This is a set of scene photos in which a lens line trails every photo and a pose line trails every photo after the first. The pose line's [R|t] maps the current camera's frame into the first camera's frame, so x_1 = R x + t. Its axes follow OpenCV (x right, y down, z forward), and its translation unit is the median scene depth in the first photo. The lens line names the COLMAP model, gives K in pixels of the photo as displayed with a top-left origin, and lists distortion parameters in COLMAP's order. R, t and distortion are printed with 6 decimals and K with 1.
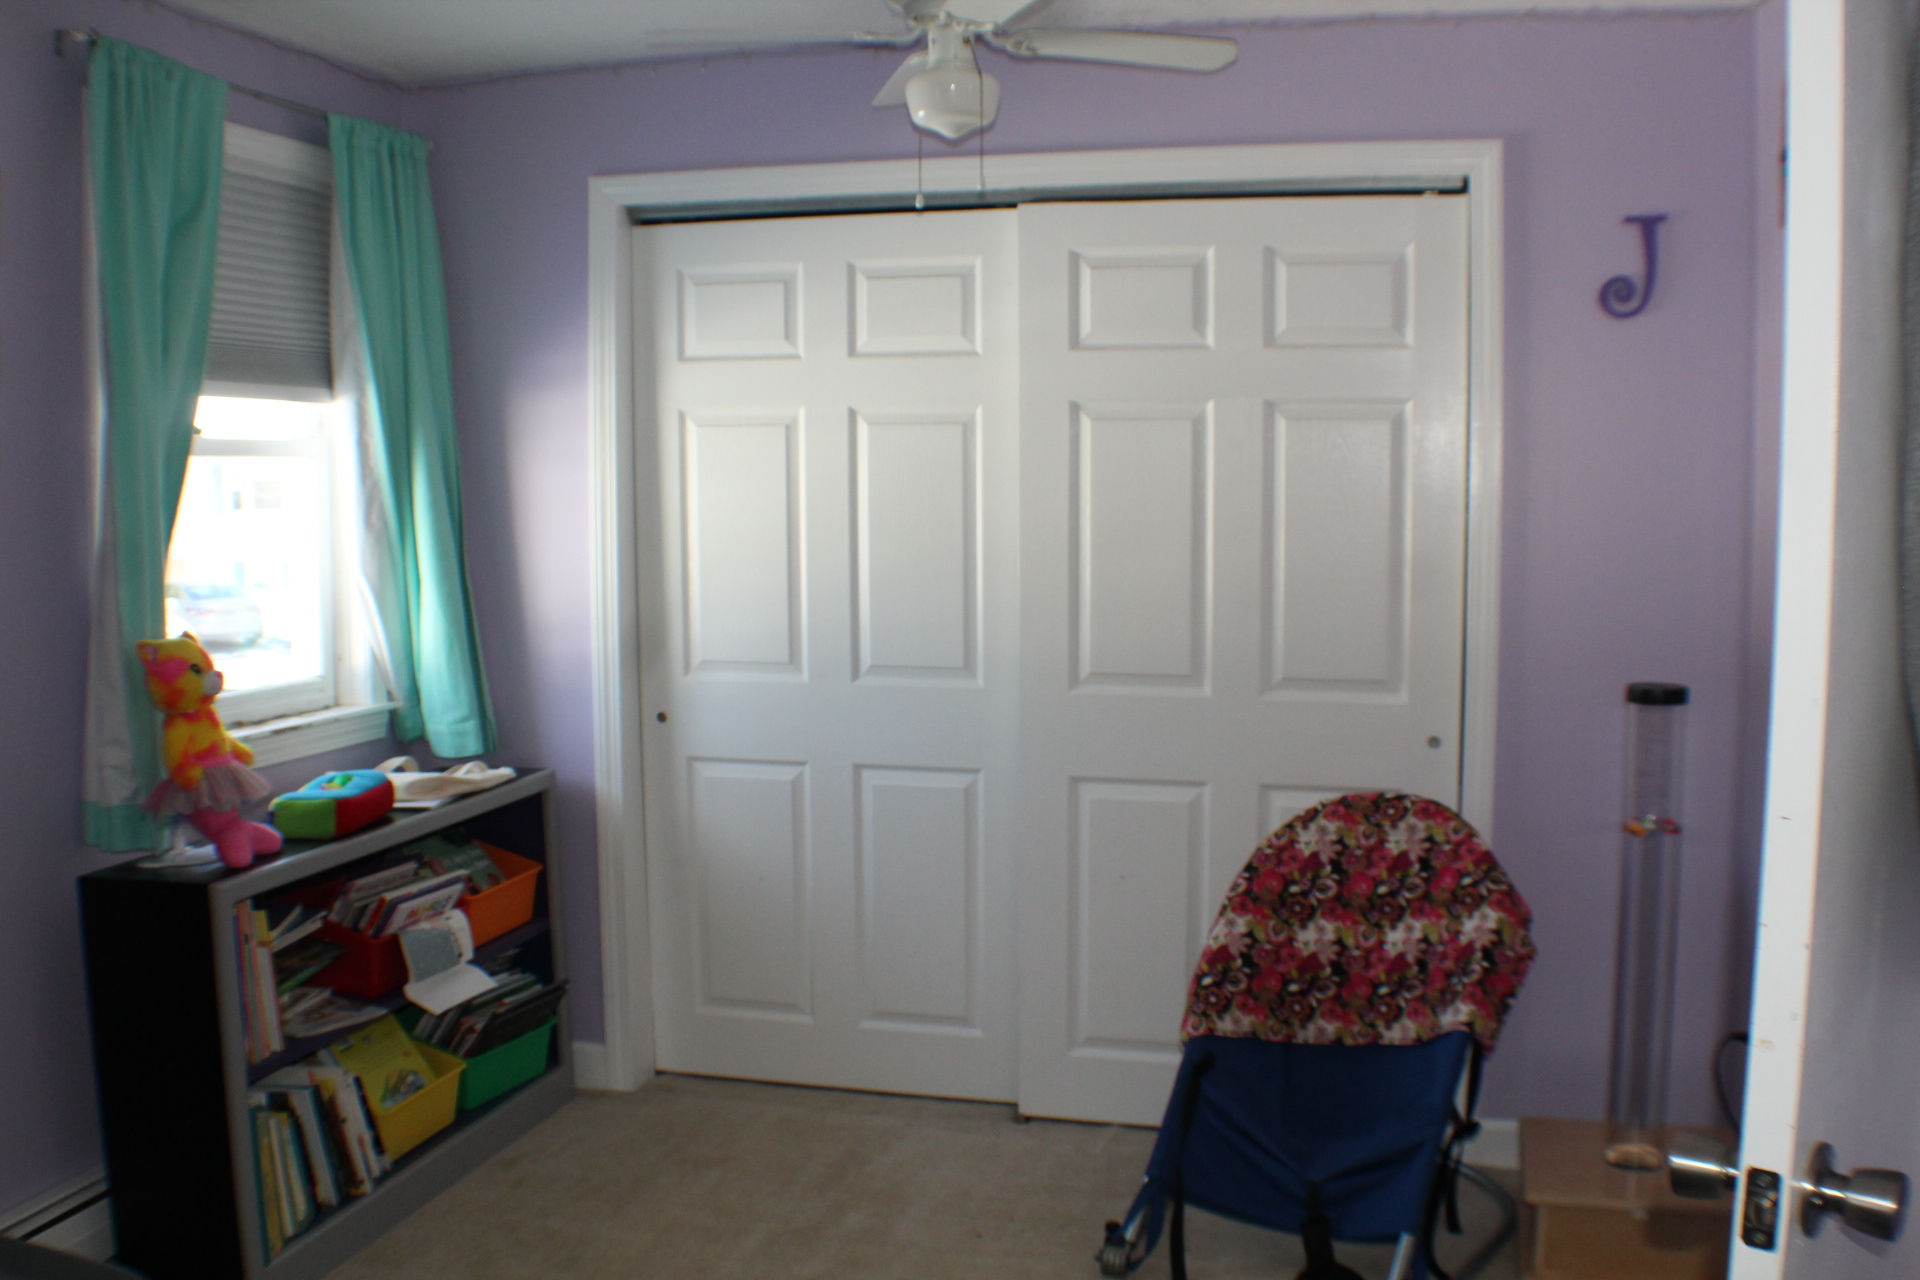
lens RADIAL K [[1890.9, 0, 975.6], [0, 1890.9, 637.0], [0, 0, 1]] dist [-0.192508, 0.104832]
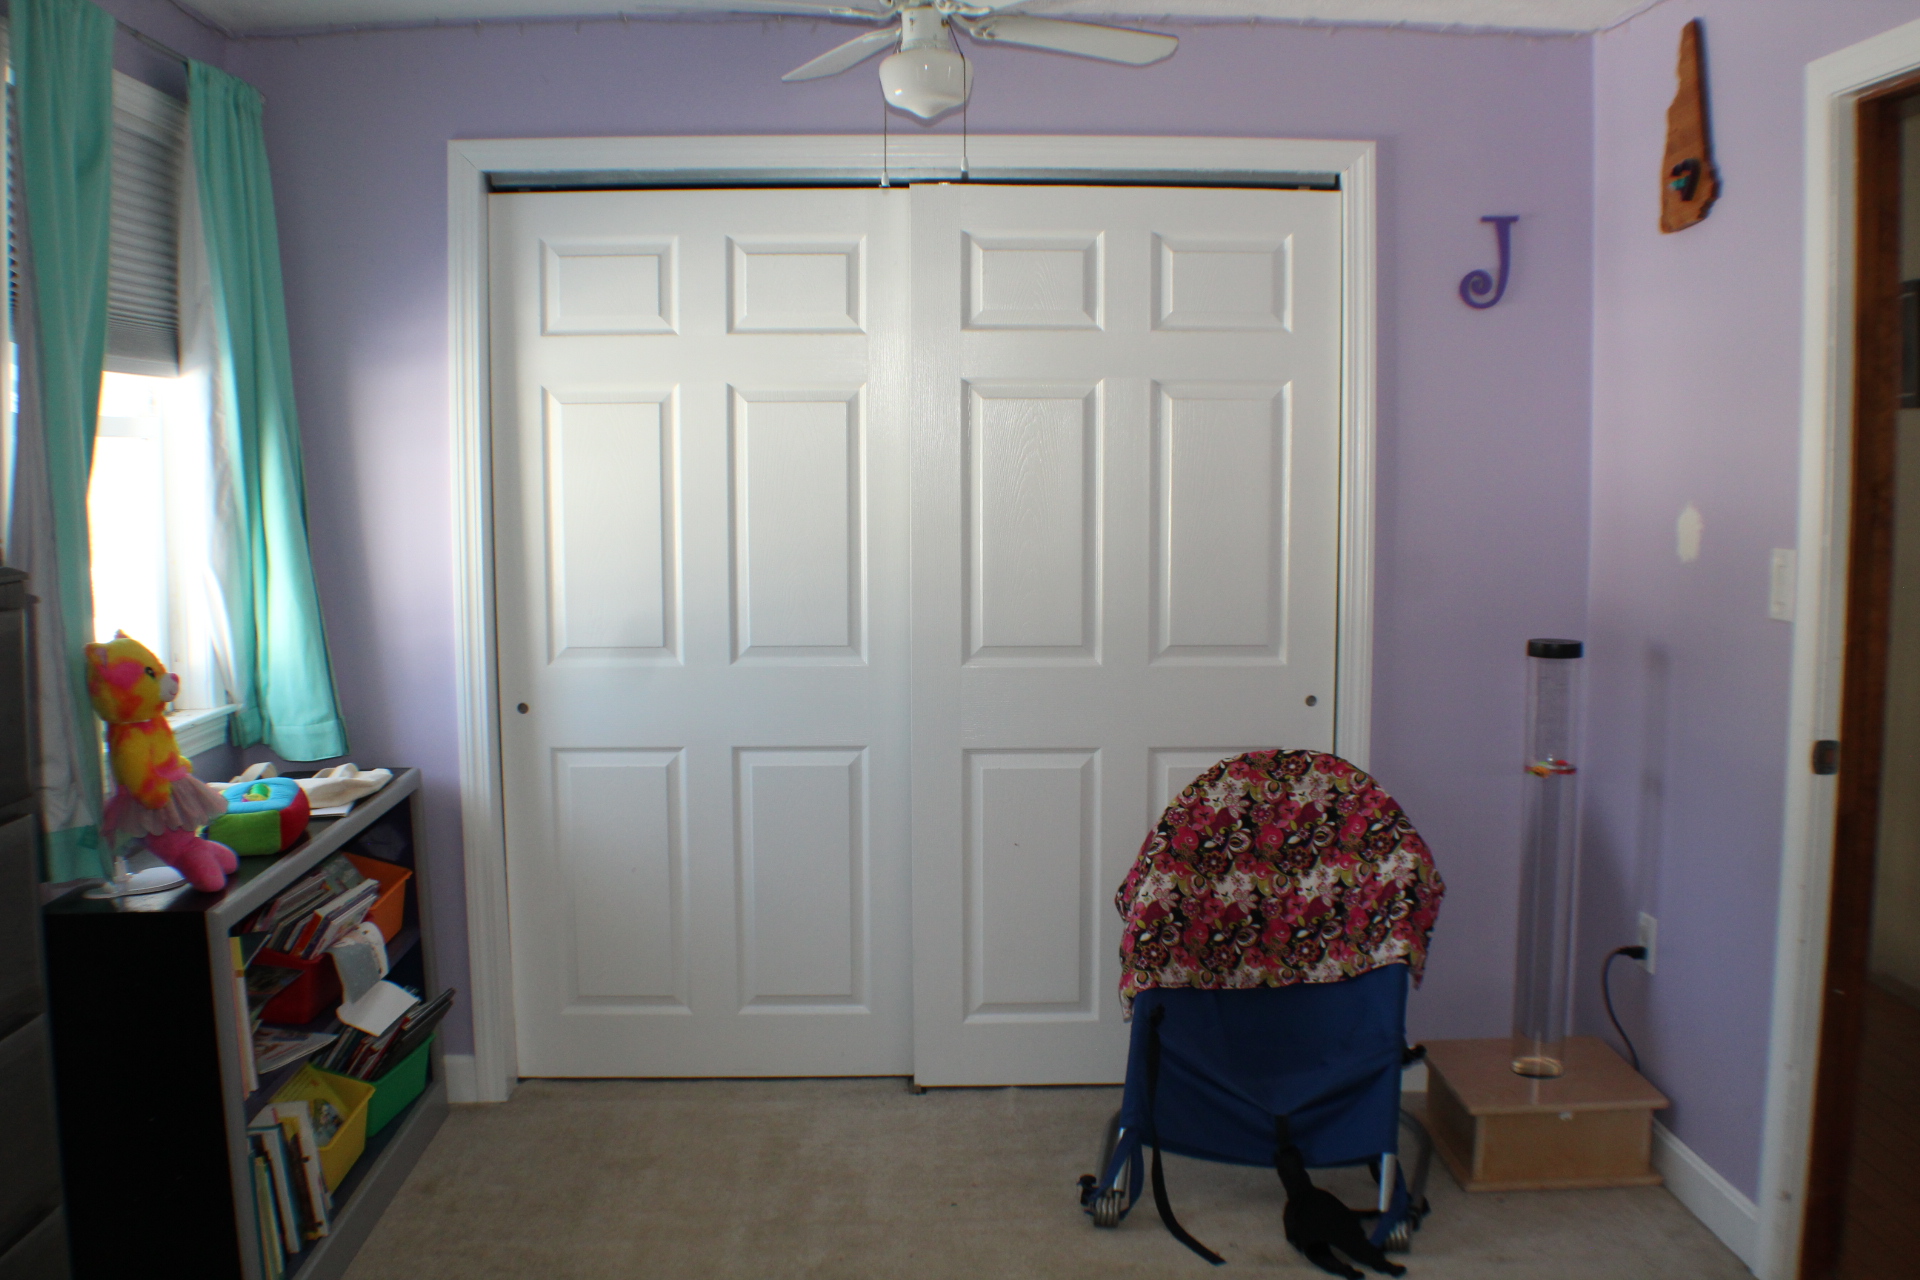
lens RADIAL K [[1890.9, 0, 975.6], [0, 1890.9, 637.0], [0, 0, 1]] dist [-0.192508, 0.104832]
pose [[0.954864, -0.030479, 0.295475, -0.262917], [0.026814, 0.999505, 0.016451, -0.003269], [-0.295831, -0.007785, 0.955209, 0.027877]]
